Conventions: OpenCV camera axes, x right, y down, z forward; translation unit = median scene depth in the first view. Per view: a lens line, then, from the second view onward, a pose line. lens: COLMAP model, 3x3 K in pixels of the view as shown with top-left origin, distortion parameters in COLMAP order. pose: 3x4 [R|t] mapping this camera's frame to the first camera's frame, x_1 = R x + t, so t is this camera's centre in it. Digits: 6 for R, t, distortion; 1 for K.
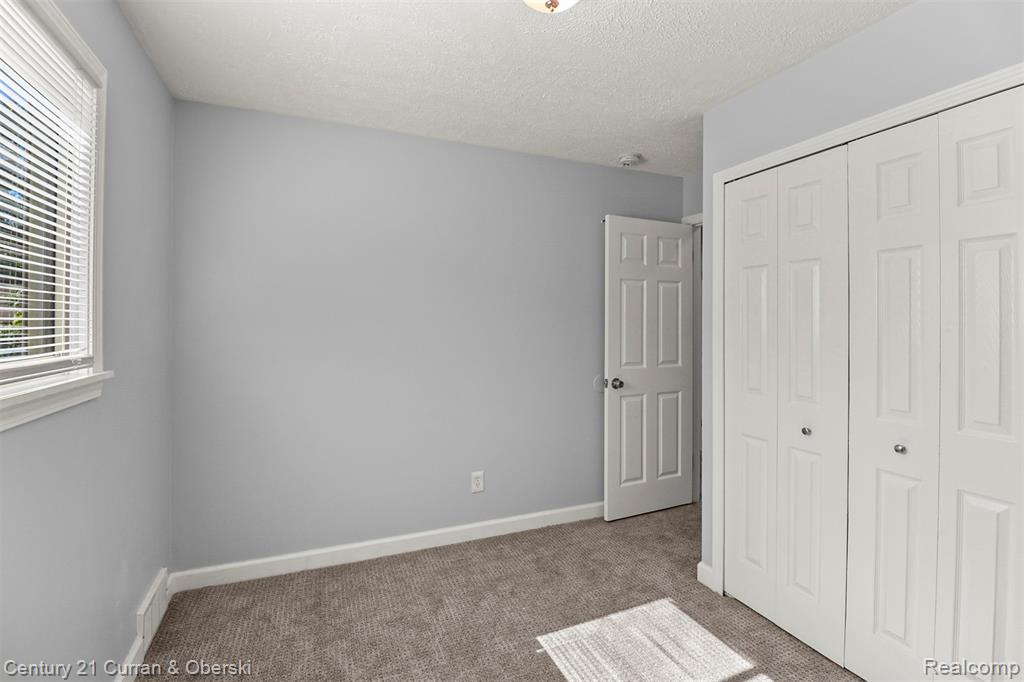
lens RADIAL K [[479.0, 0, 511.2], [0, 479.0, 327.0], [0, 0, 1]] dist [0.021672, -0.018103]
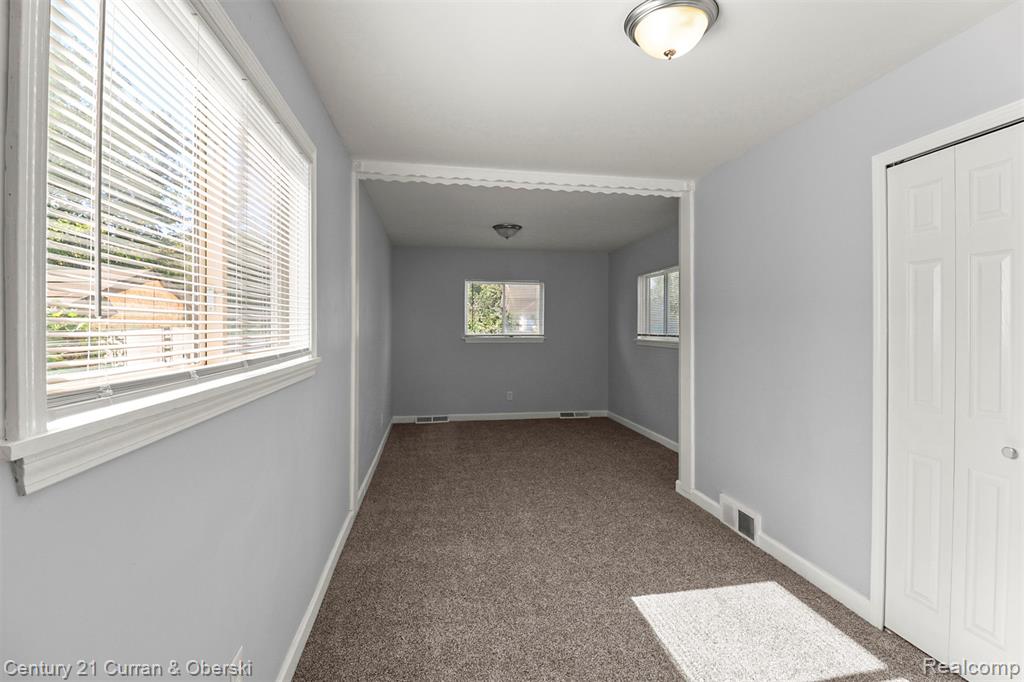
lens RADIAL K [[479.0, 0, 511.2], [0, 479.0, 327.0], [0, 0, 1]] dist [0.021672, -0.018103]
pose [[0.963451, 0.000248, -0.267884, 0.105683], [-0.001172, 0.999994, -0.003293, -0.000234], [0.267882, 0.003487, 0.963446, -0.233709]]
